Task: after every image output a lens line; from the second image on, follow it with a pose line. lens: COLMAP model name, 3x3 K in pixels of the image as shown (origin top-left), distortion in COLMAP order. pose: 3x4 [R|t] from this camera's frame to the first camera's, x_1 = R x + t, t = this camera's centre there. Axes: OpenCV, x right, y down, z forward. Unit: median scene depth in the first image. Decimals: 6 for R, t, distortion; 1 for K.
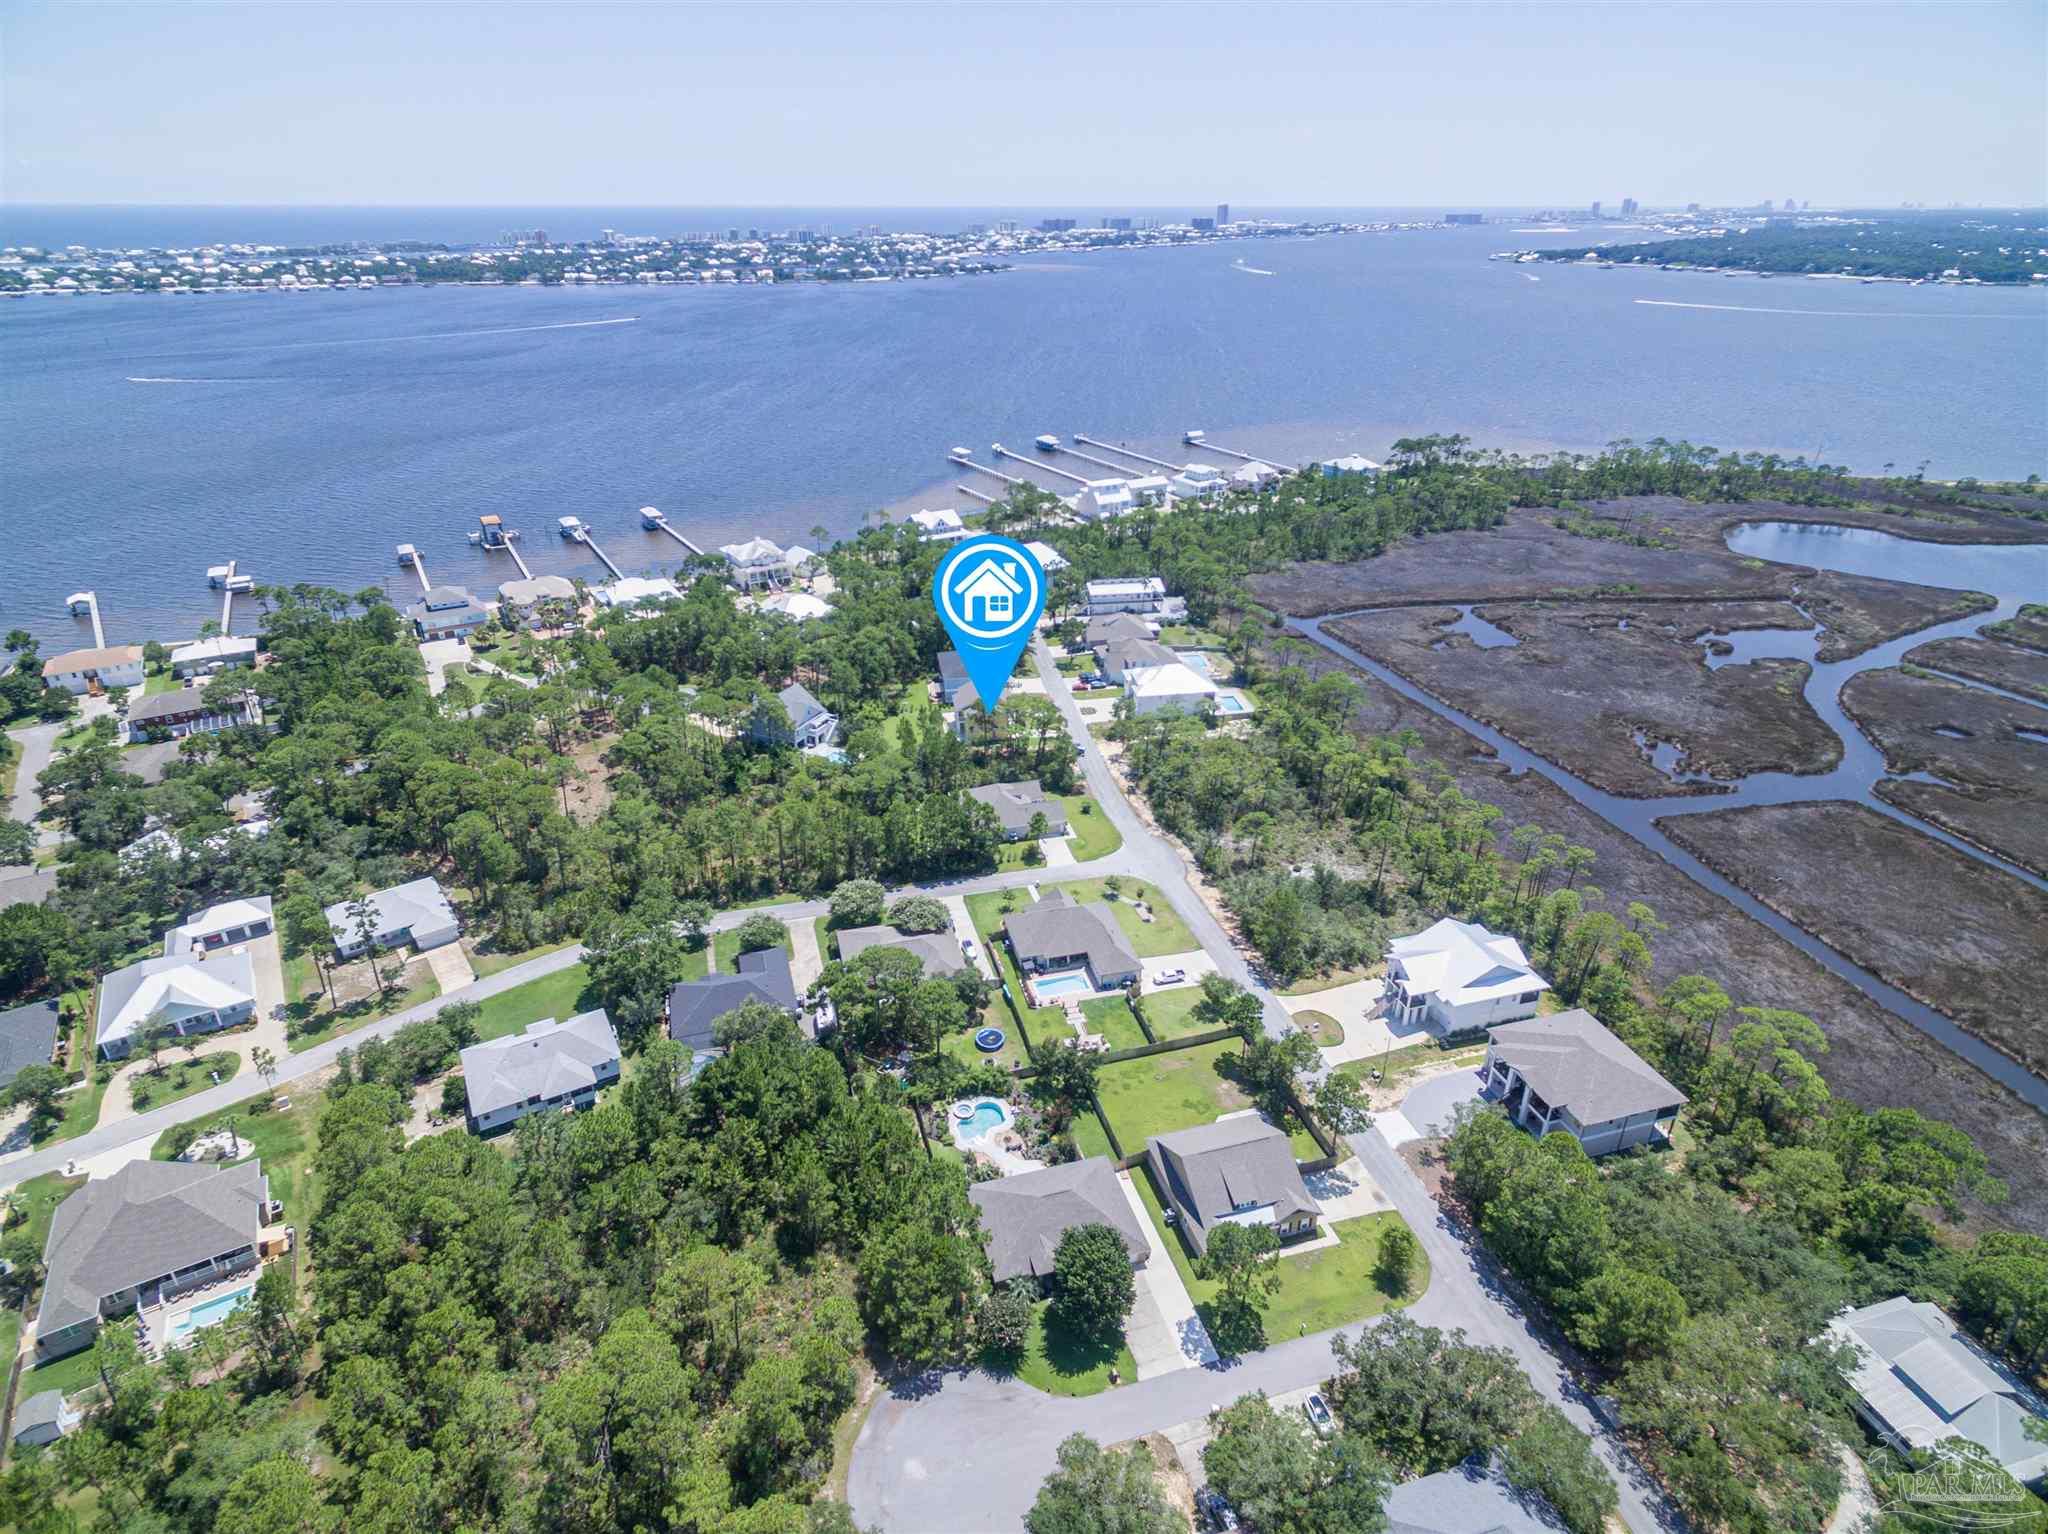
lens RADIAL K [[1138.9, 0, 1022.6], [0, 1138.9, 769.9], [0, 0, 1]] dist [0.008600, -0.003831]
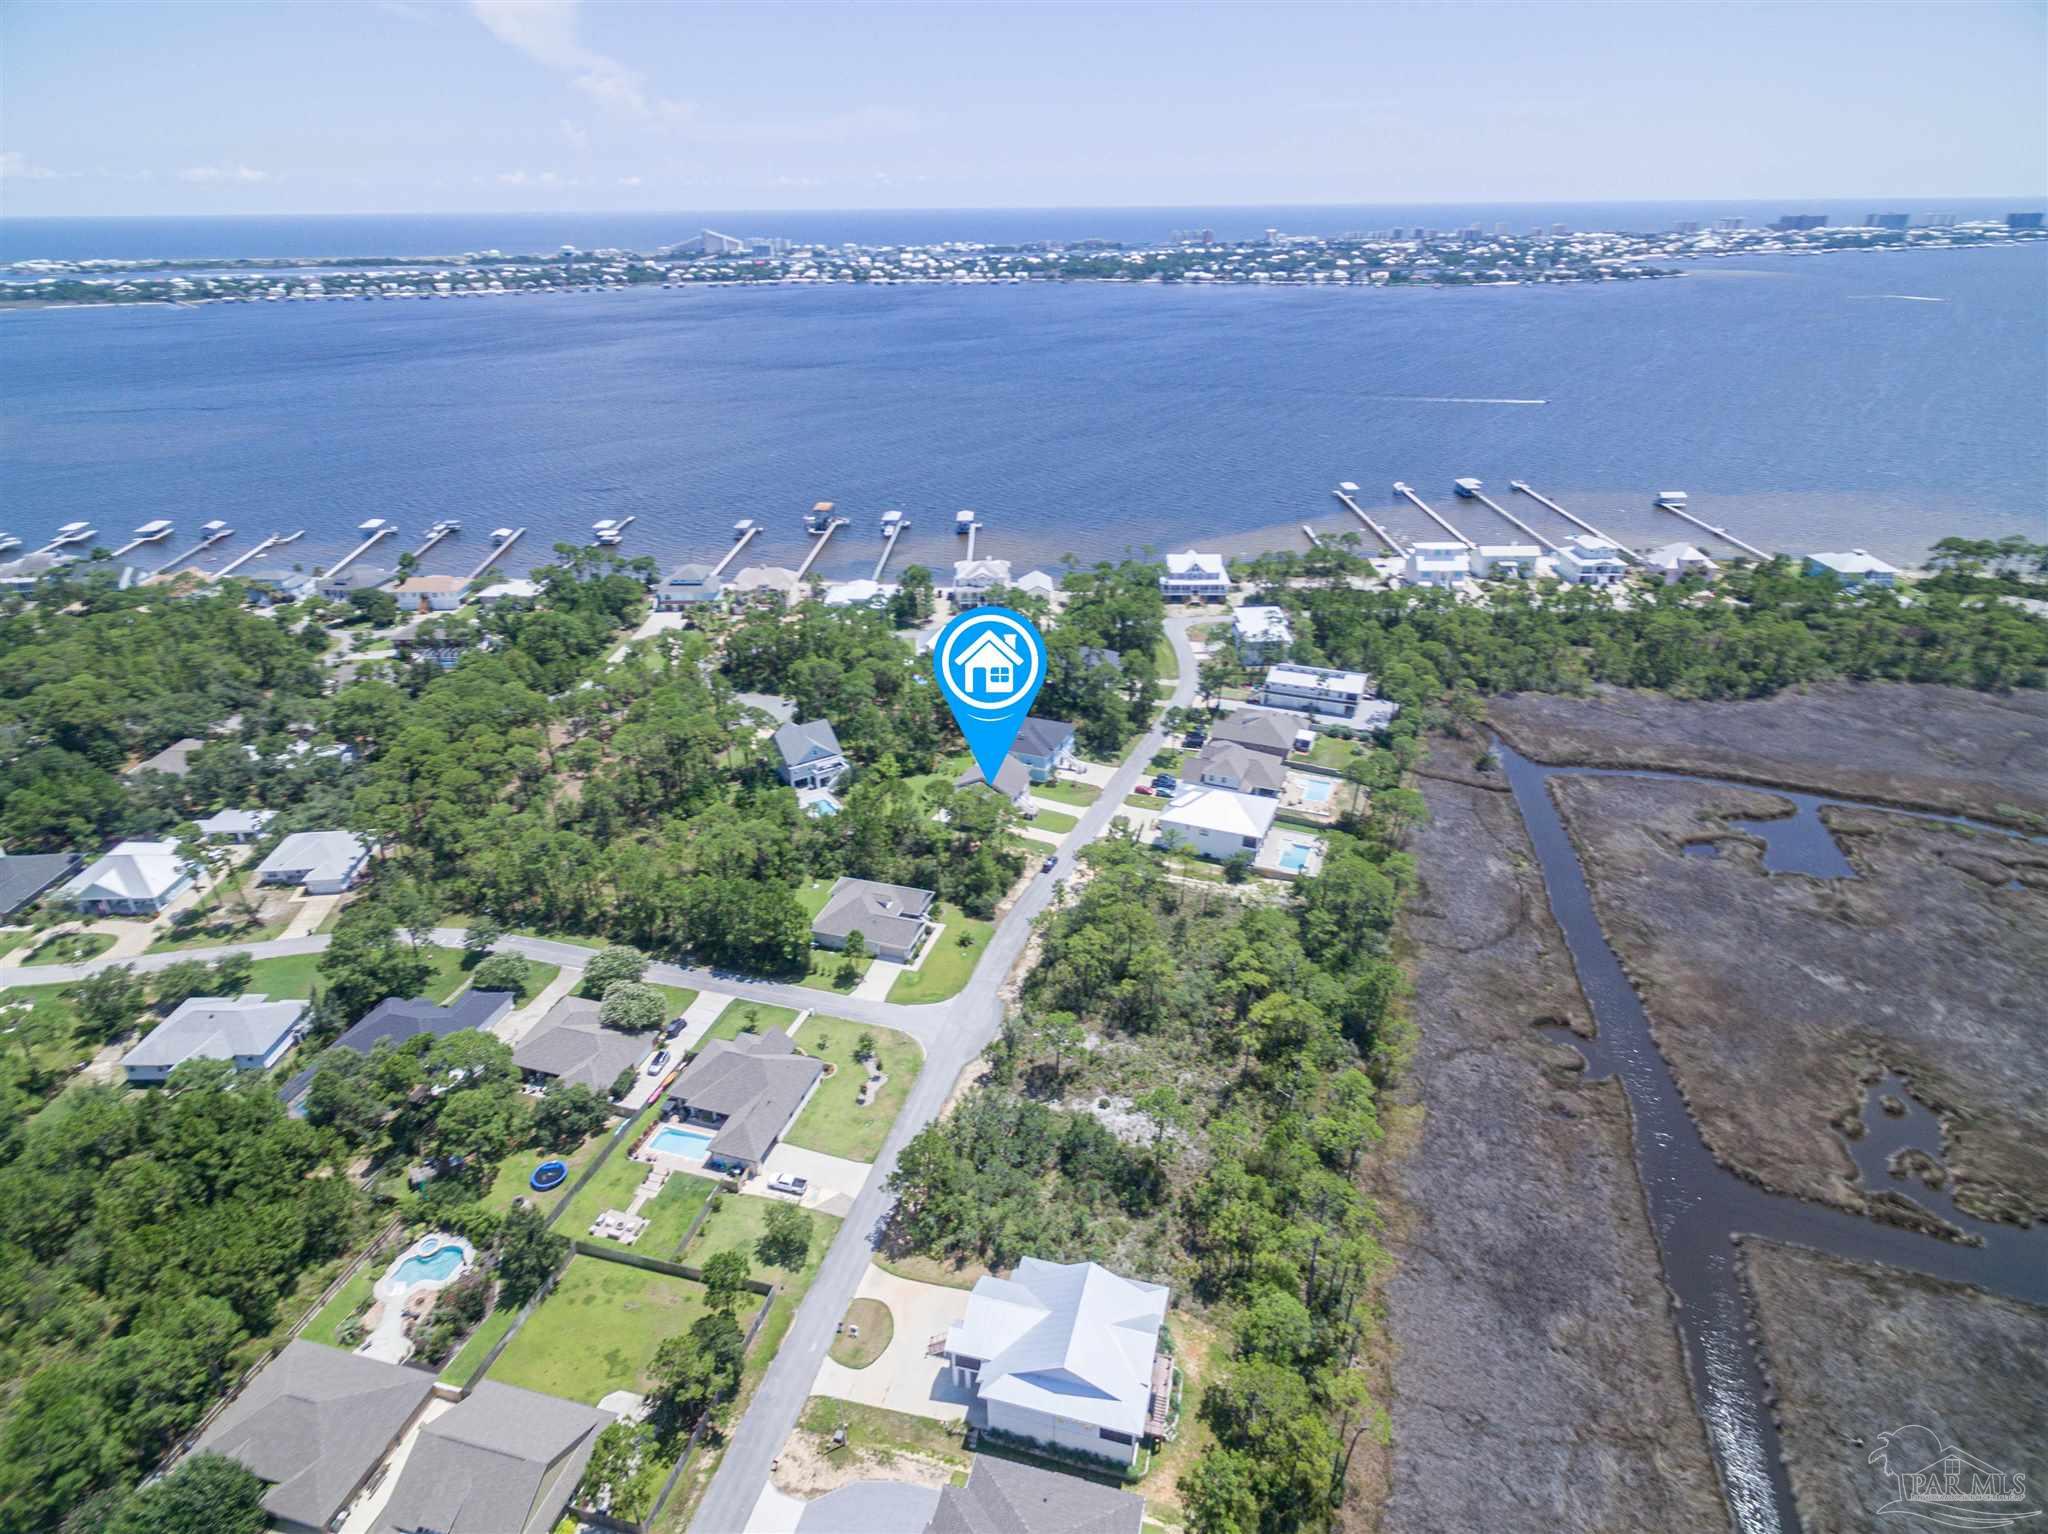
lens RADIAL K [[1138.9, 0, 1023.9], [0, 1138.9, 767.5], [0, 0, 1]] dist [0.008600, -0.003831]
pose [[0.854096, 0.222339, -0.470197, 0.327649], [-0.222544, 0.973313, 0.056000, -0.104112], [0.470100, 0.056811, 0.880783, 0.199051]]
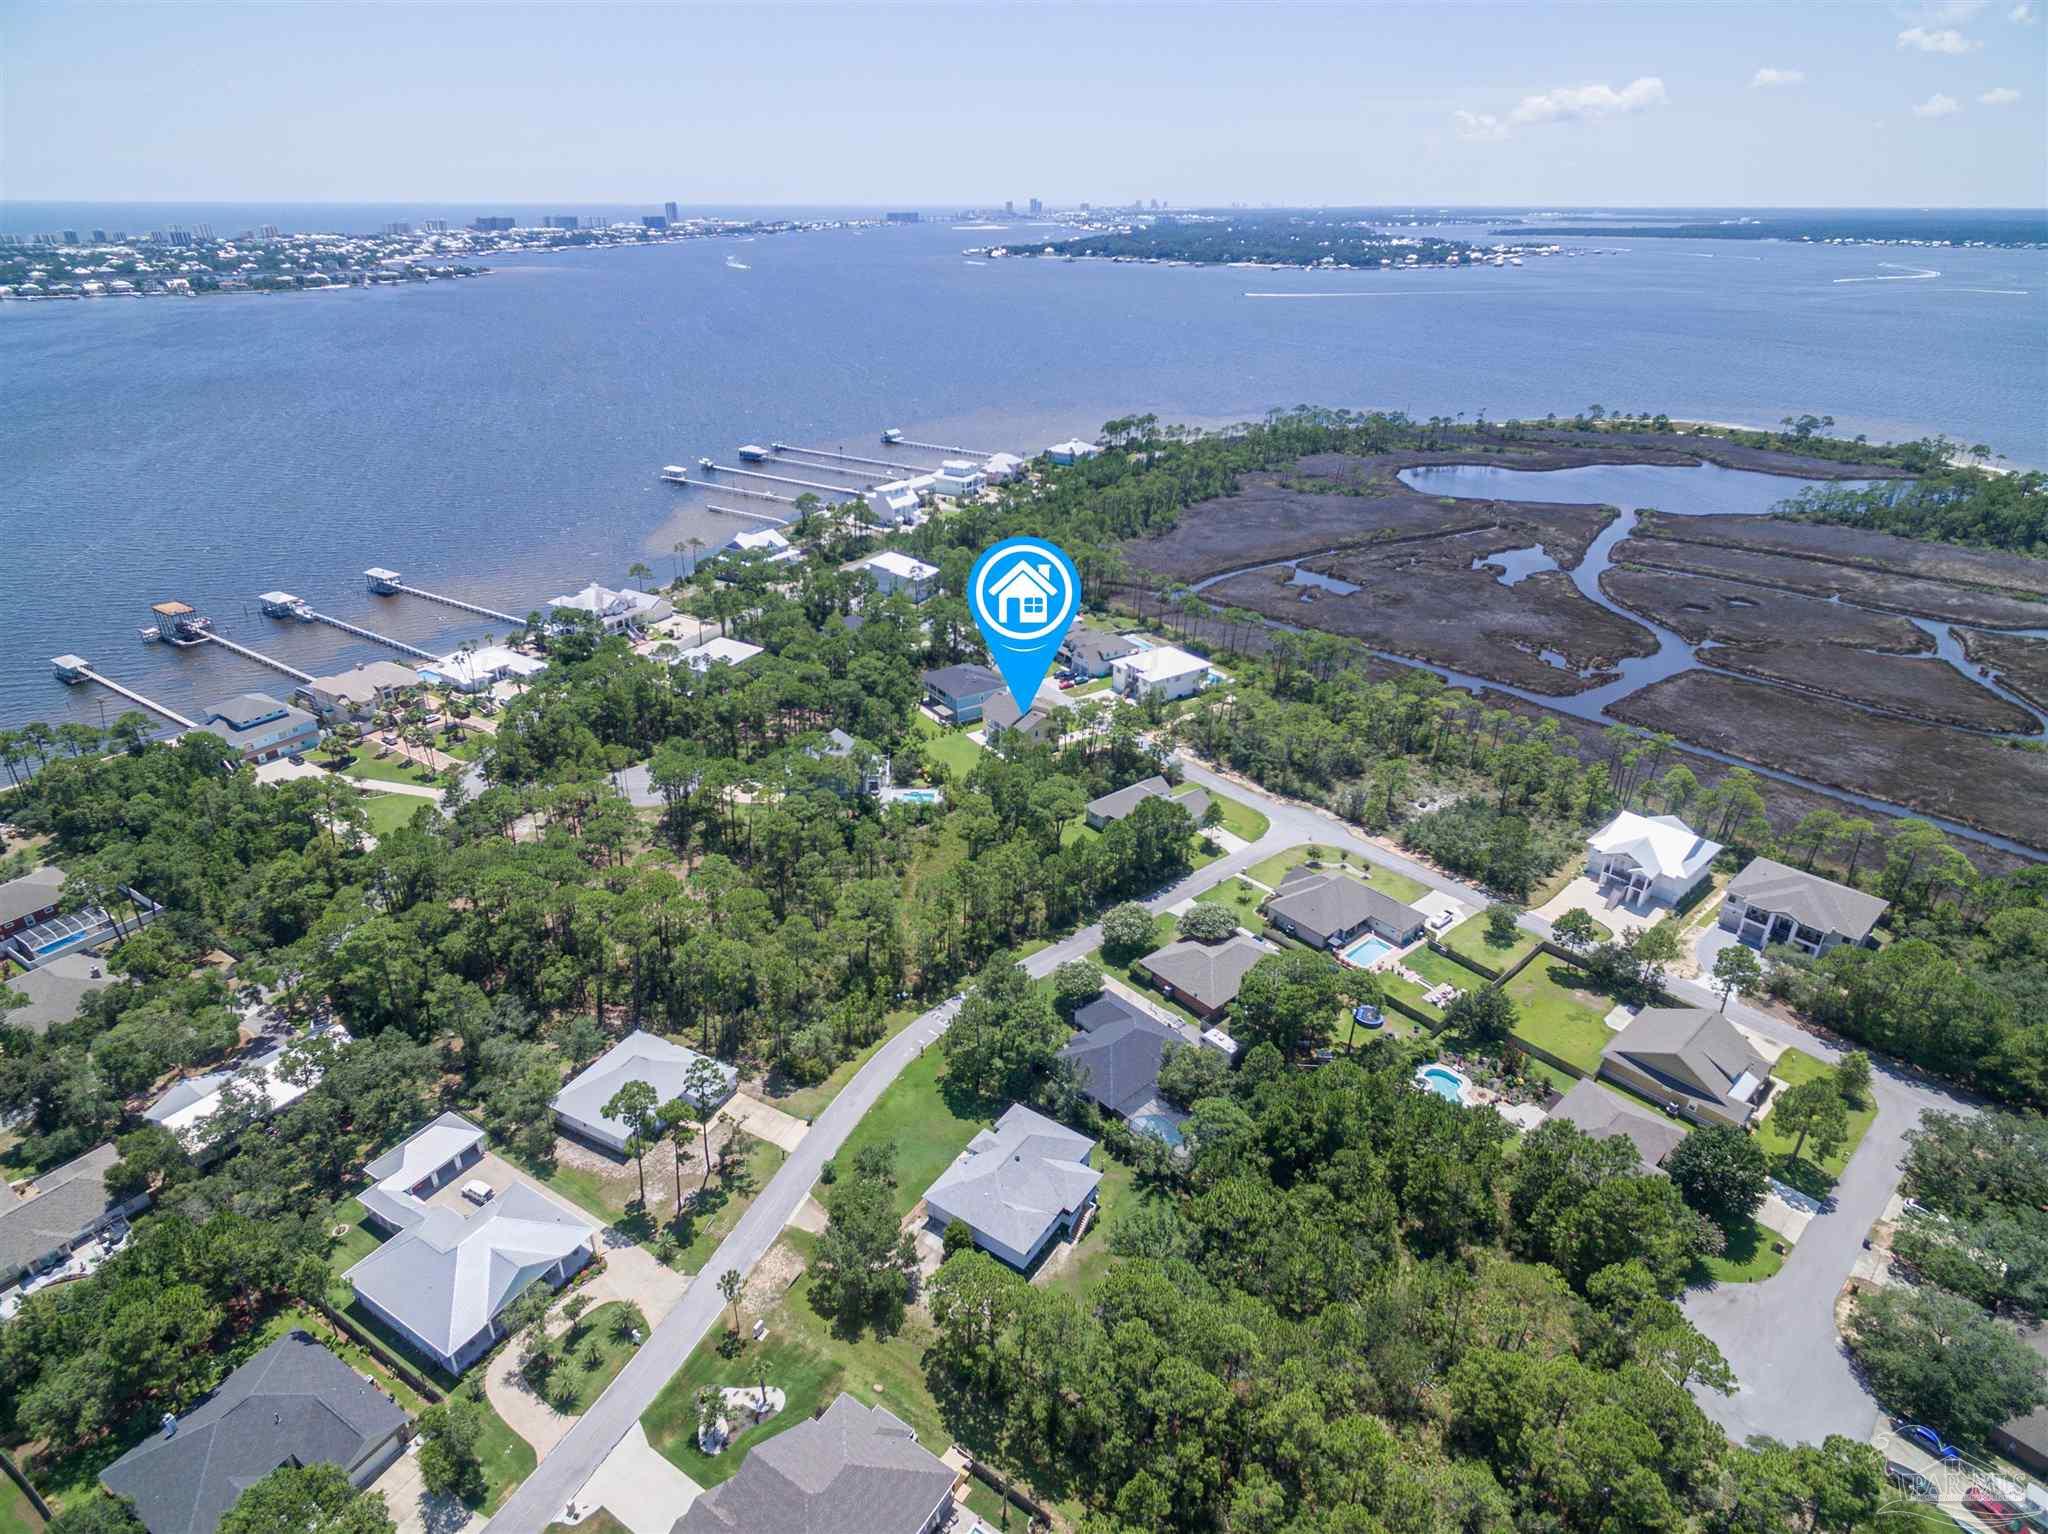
lens RADIAL K [[1138.9, 0, 1023.5], [0, 1138.9, 771.5], [0, 0, 1]] dist [0.008600, -0.003831]
pose [[0.900500, -0.192542, 0.389907, -0.347577], [0.191610, 0.980585, 0.041701, -0.042521], [-0.390366, 0.037159, 0.919910, 0.089419]]
